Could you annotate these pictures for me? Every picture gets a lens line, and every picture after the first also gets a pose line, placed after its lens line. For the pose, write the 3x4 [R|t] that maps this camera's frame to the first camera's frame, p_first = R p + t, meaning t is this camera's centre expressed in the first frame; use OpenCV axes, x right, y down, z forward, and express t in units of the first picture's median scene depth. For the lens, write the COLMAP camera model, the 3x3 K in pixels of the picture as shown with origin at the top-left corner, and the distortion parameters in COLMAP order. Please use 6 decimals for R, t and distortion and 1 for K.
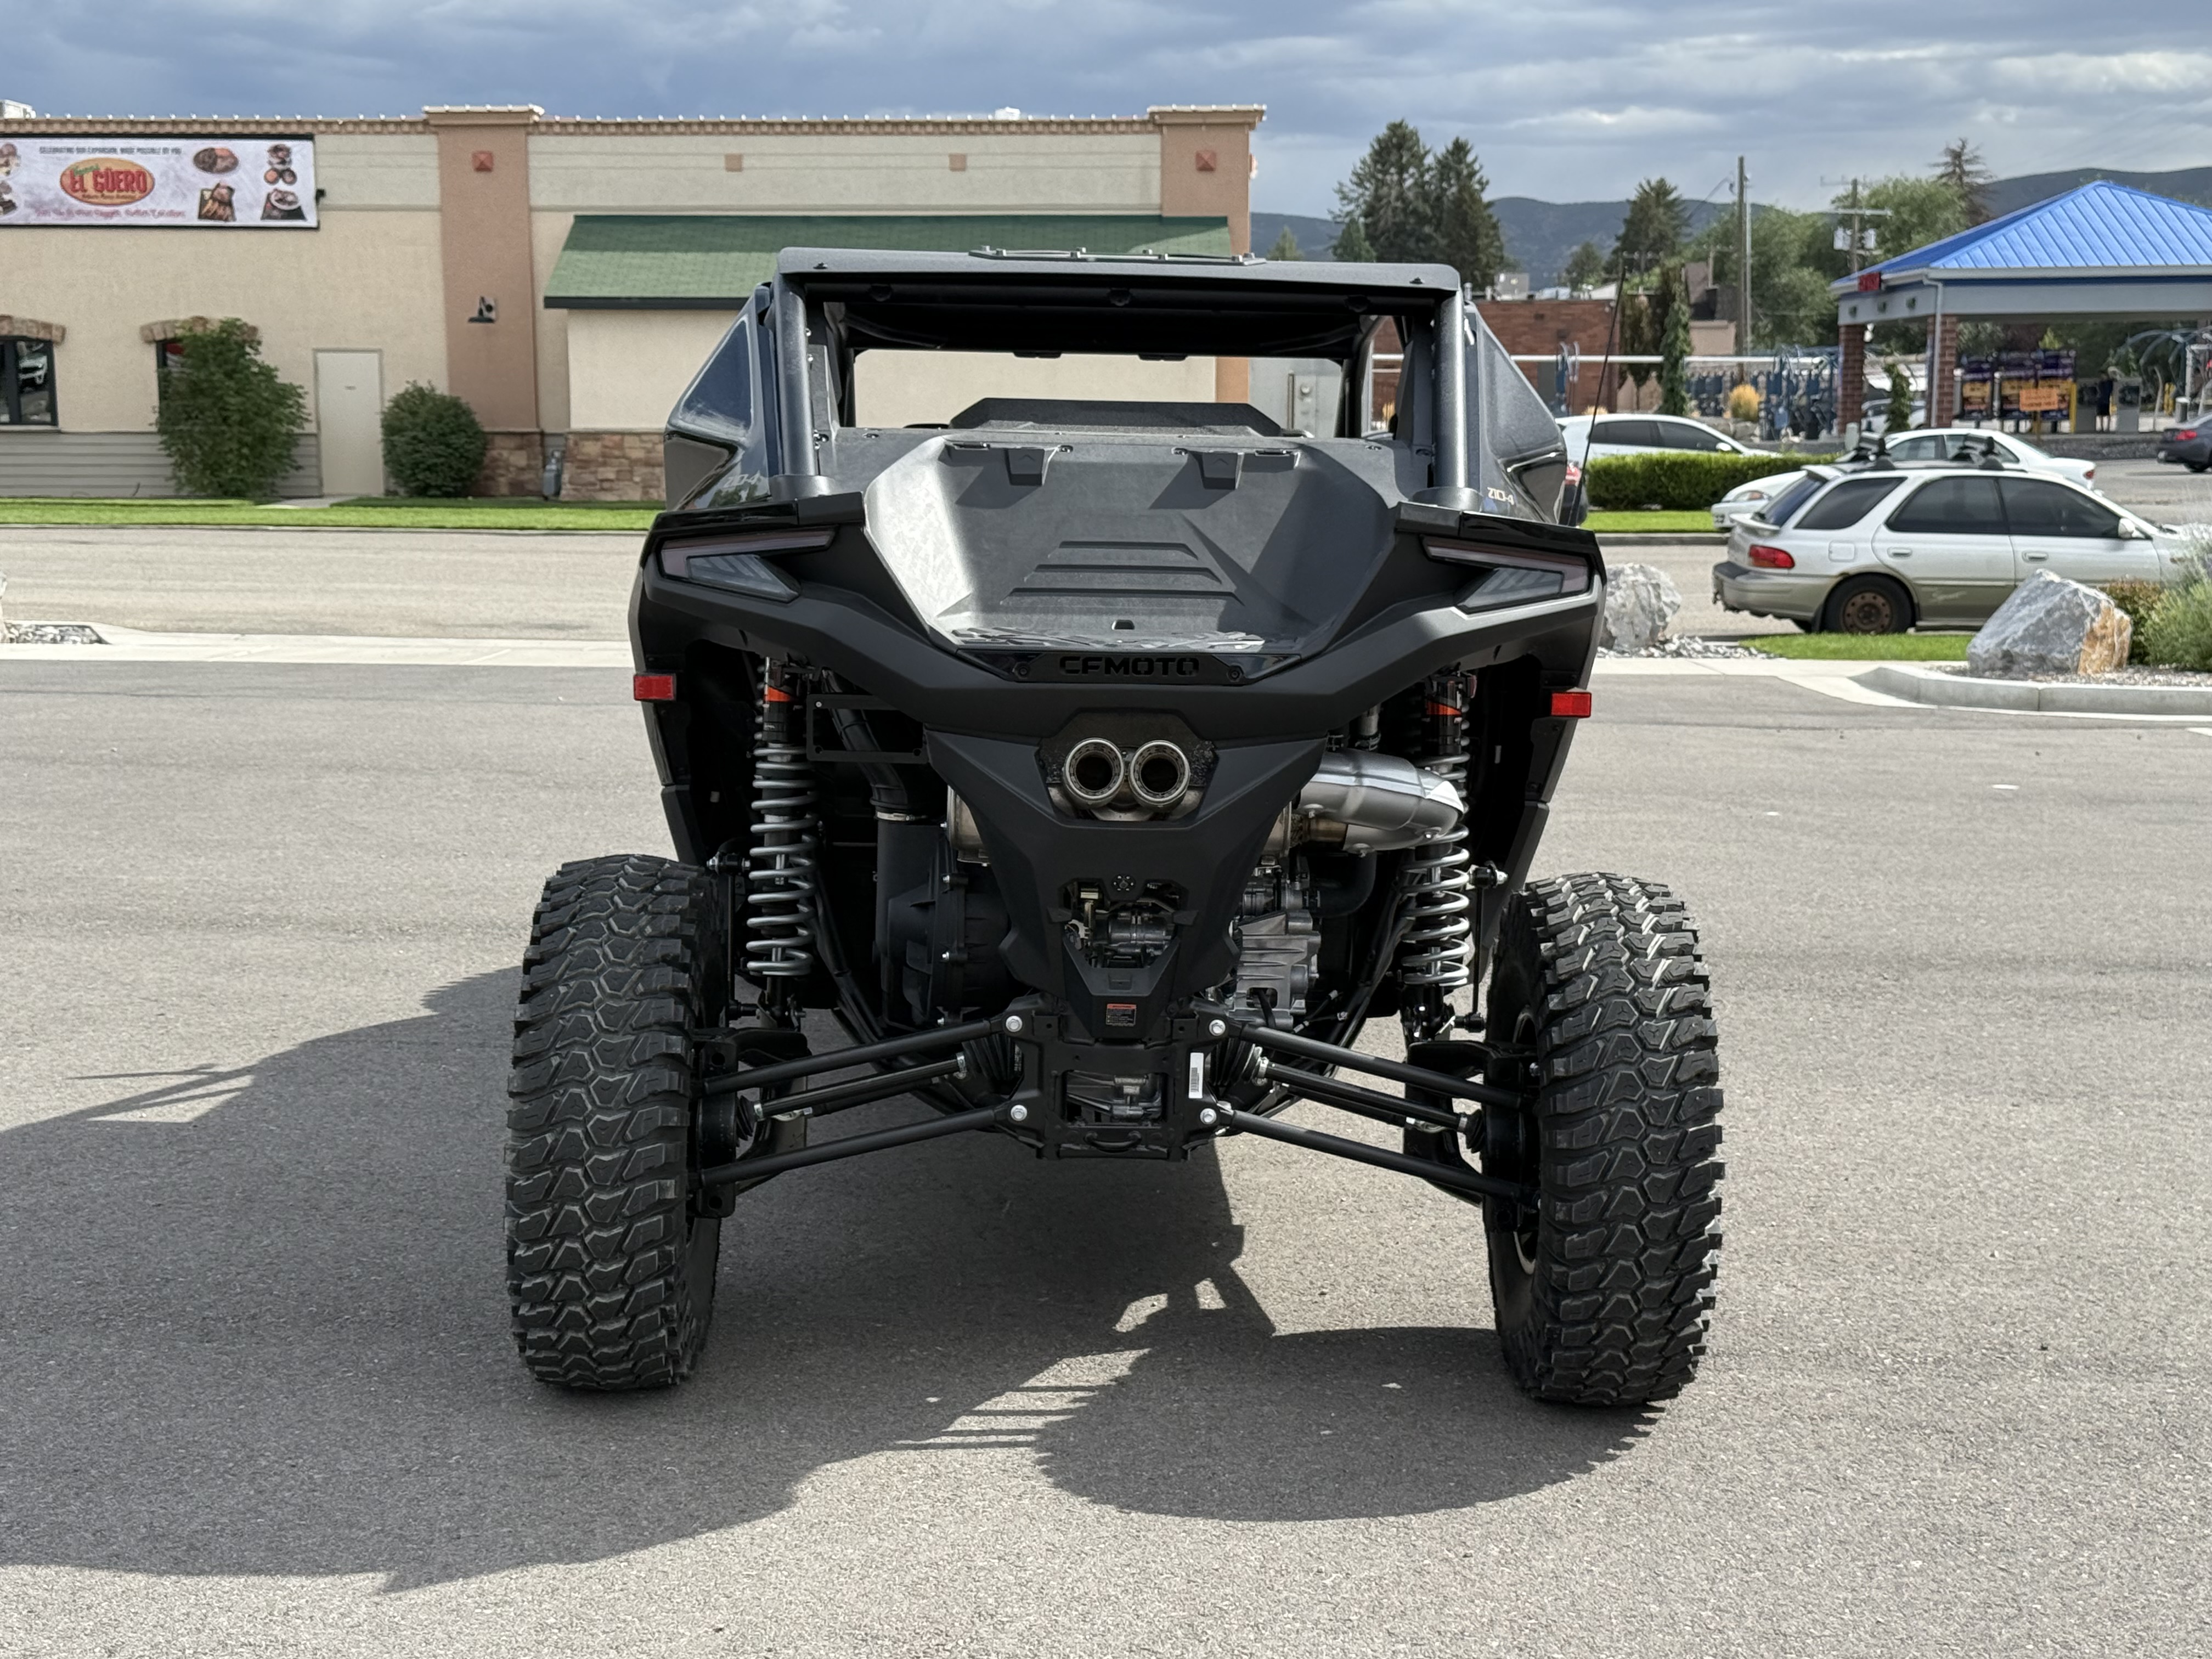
lens RADIAL K [[3158.9, 0, 1106.0], [0, 3158.9, 829.5], [0, 0, 1]] dist [0.142555, -0.059864]
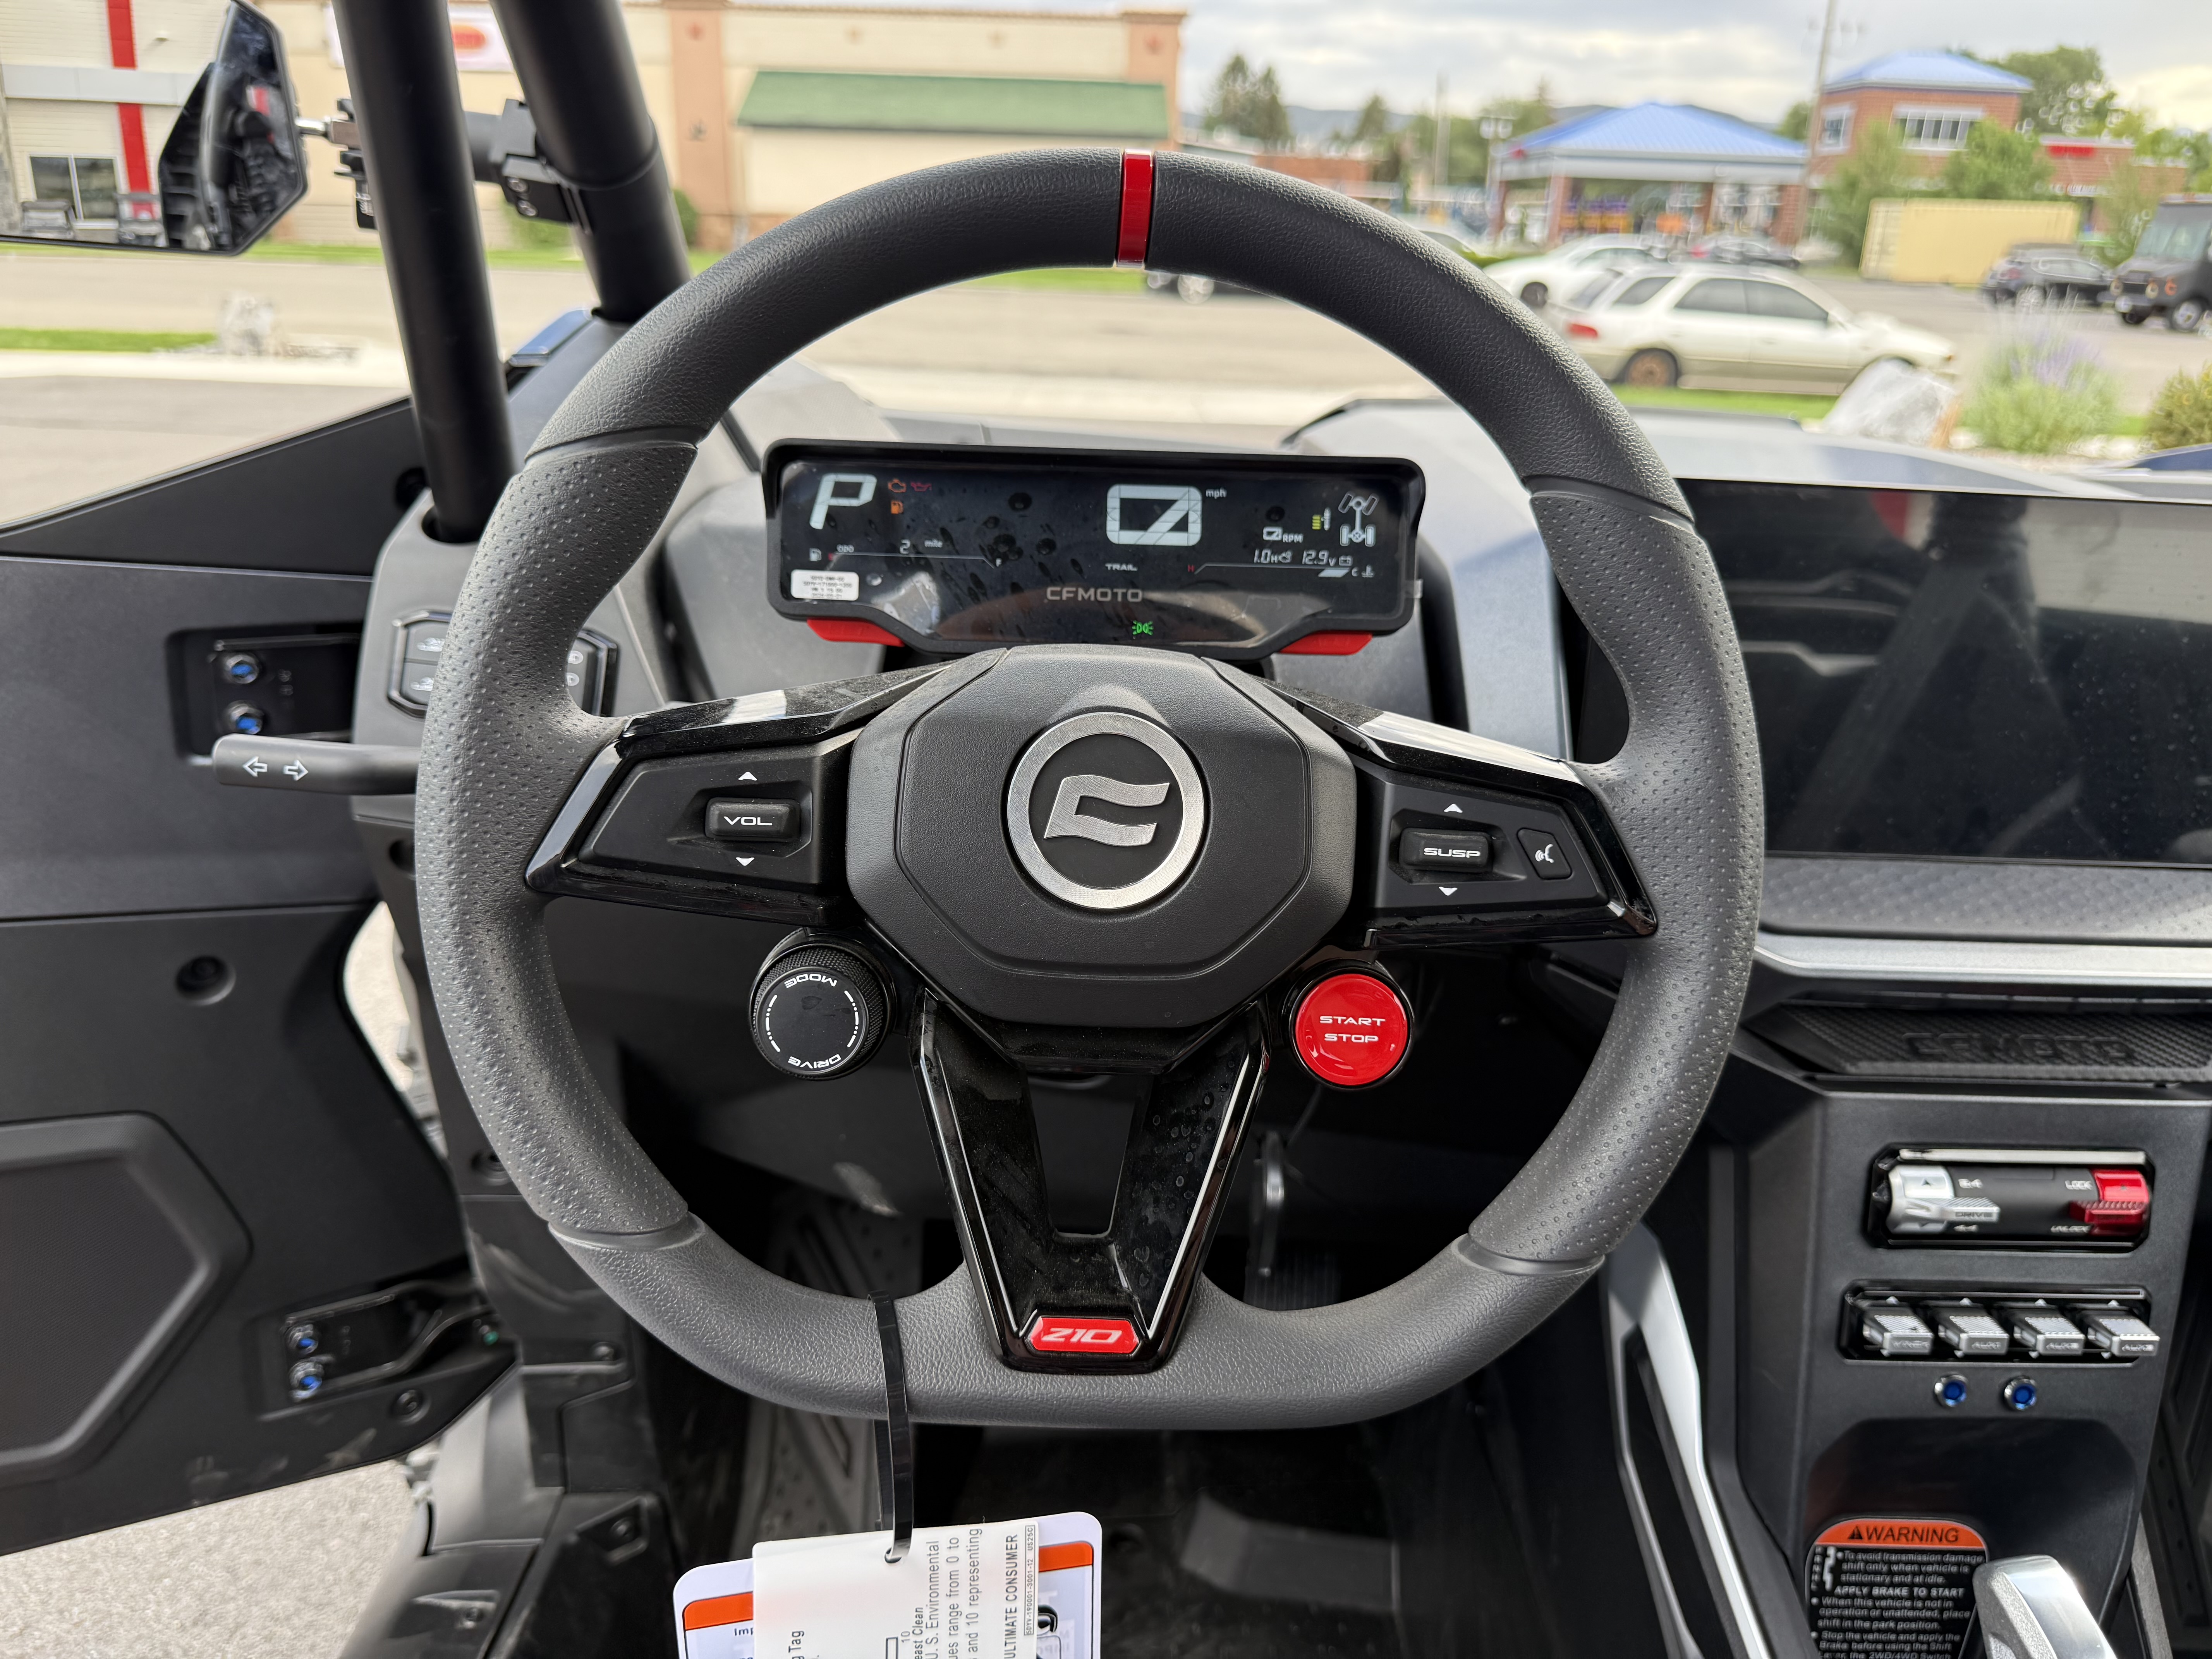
lens RADIAL K [[1607.7, 0, 1106.9], [0, 1607.7, 842.6], [0, 0, 1]] dist [-0.011360, -0.008440]
pose [[0.999280, 0.022833, 0.030309, -0.015217], [-0.029406, 0.970771, 0.238201, -0.029538], [-0.023984, -0.238921, 0.970743, 0.274506]]
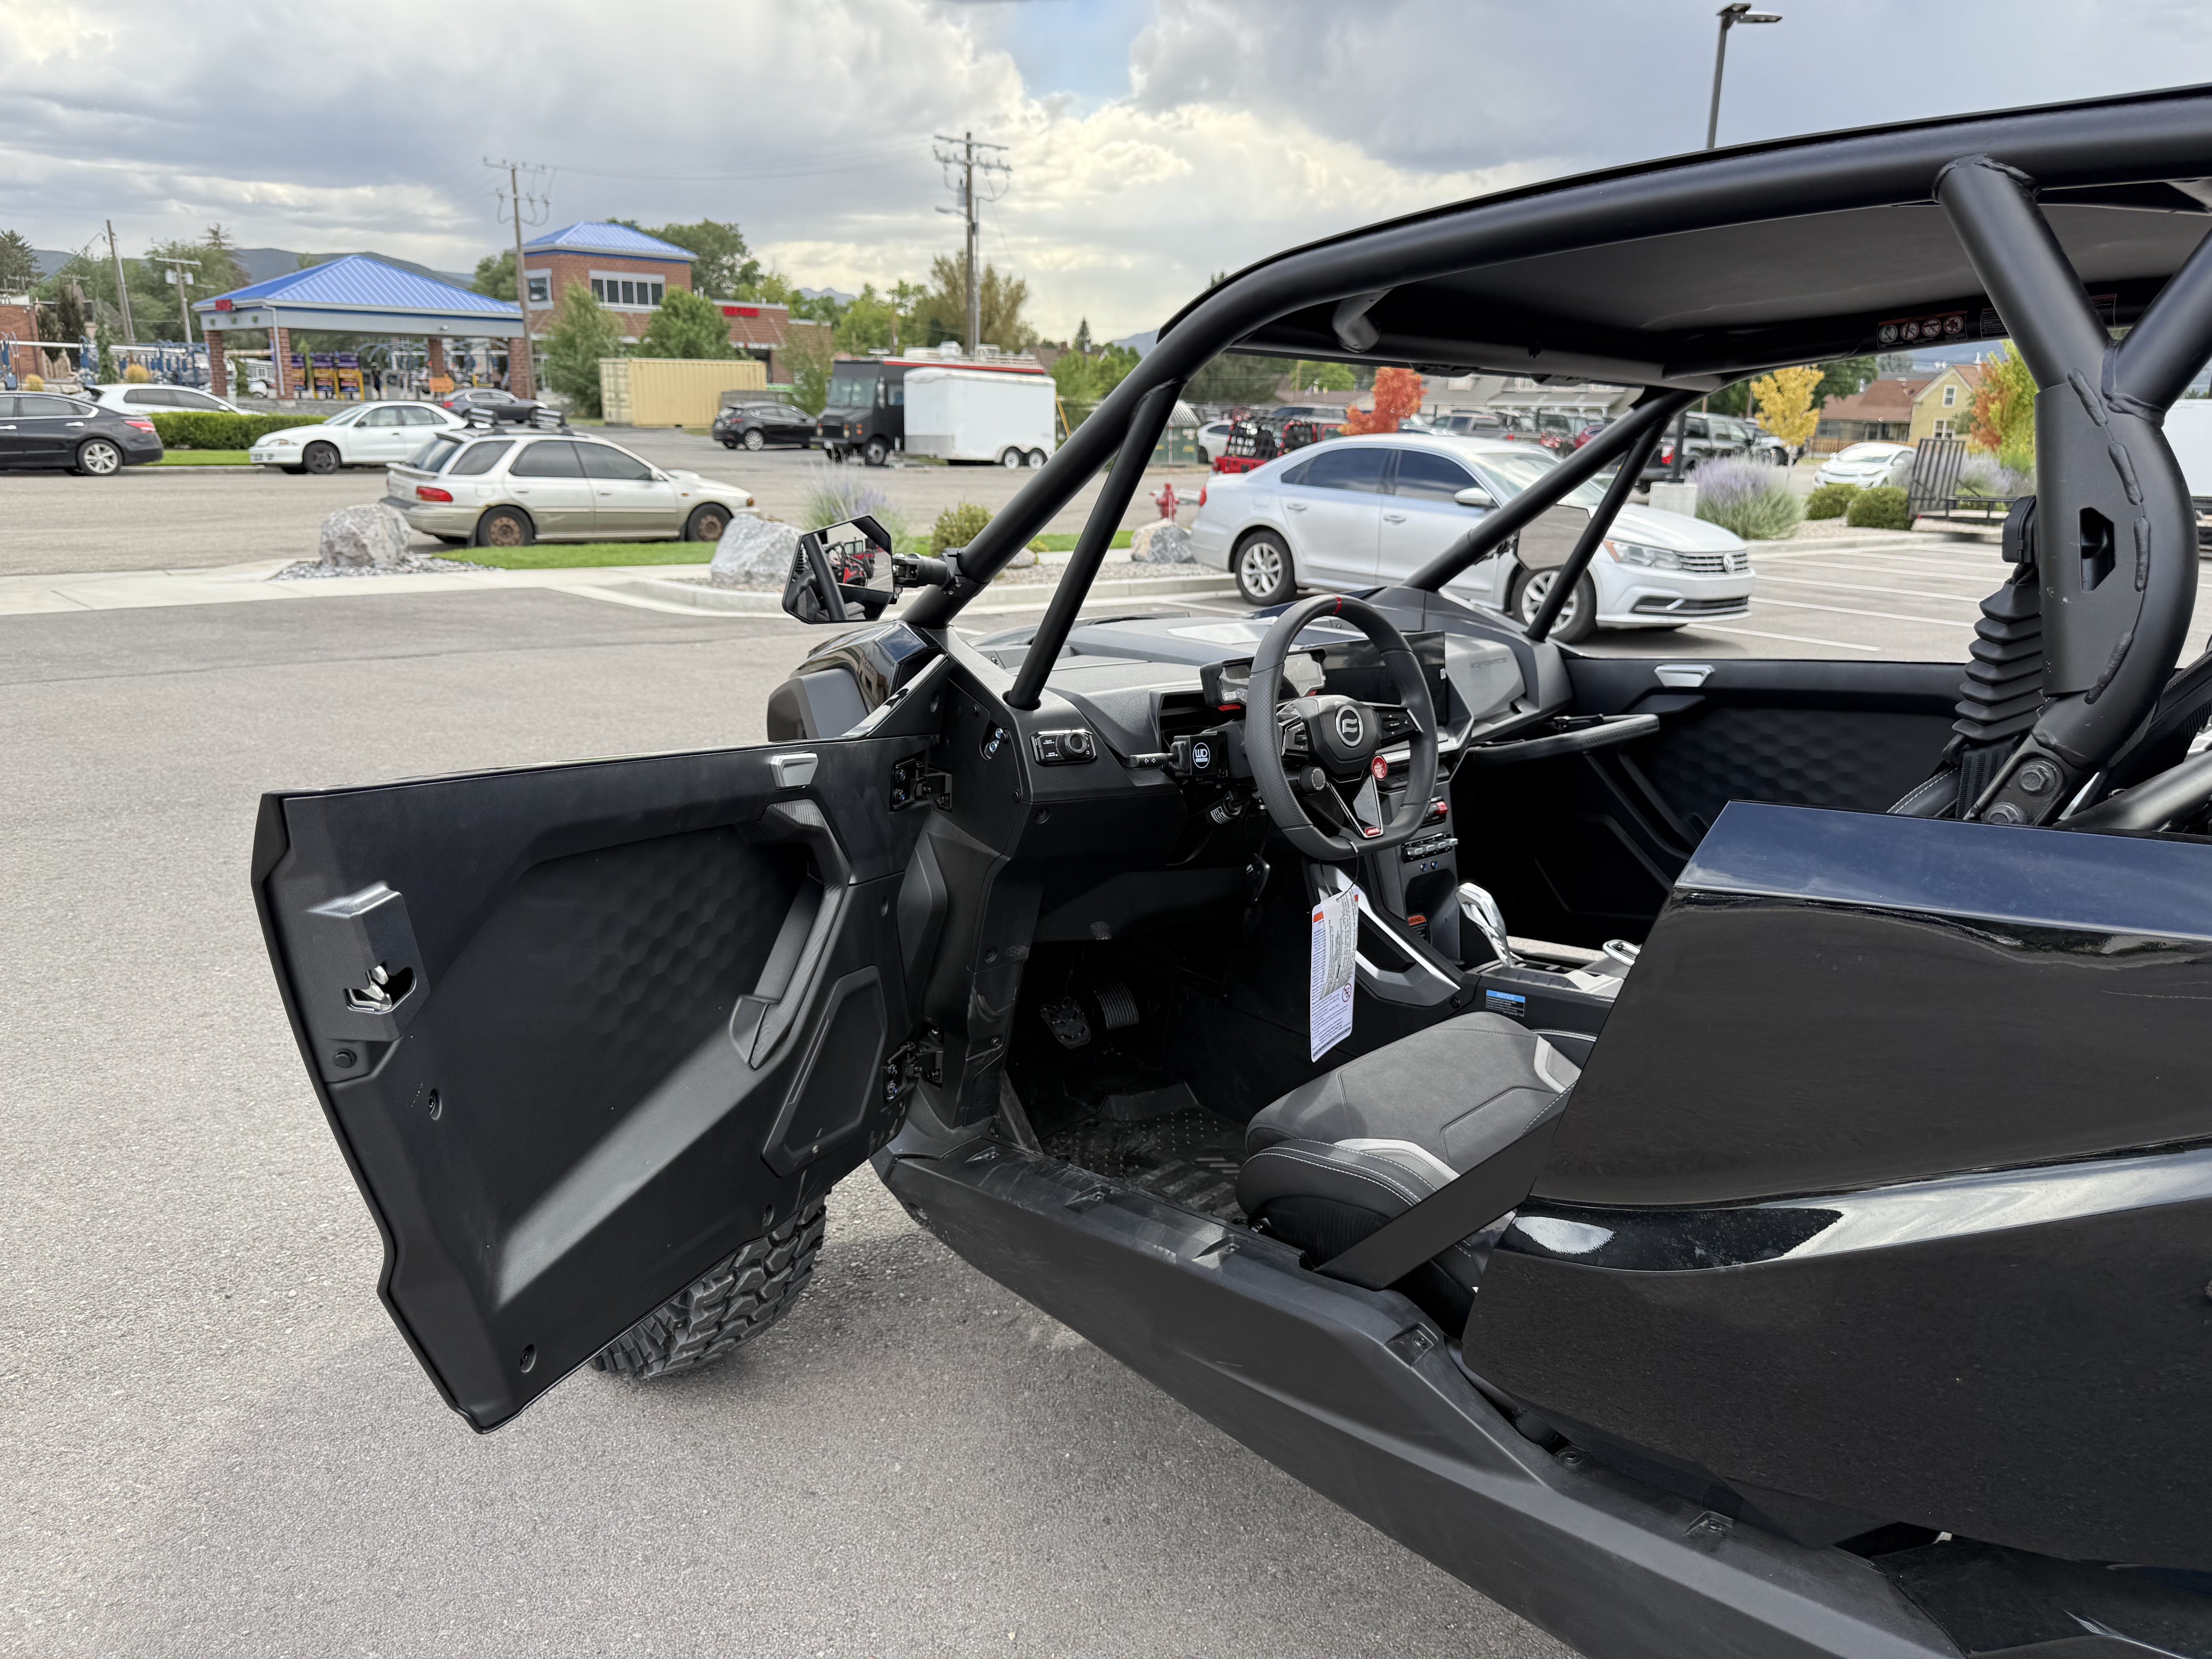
lens RADIAL K [[1560.1, 0, 1116.5], [0, 1560.1, 833.1], [0, 0, 1]] dist [0.096207, -0.149608]
pose [[0.726495, -0.161608, 0.667898, -0.076841], [0.063918, 0.983631, 0.168478, -0.034629], [-0.684192, -0.079708, 0.724933, 0.241025]]
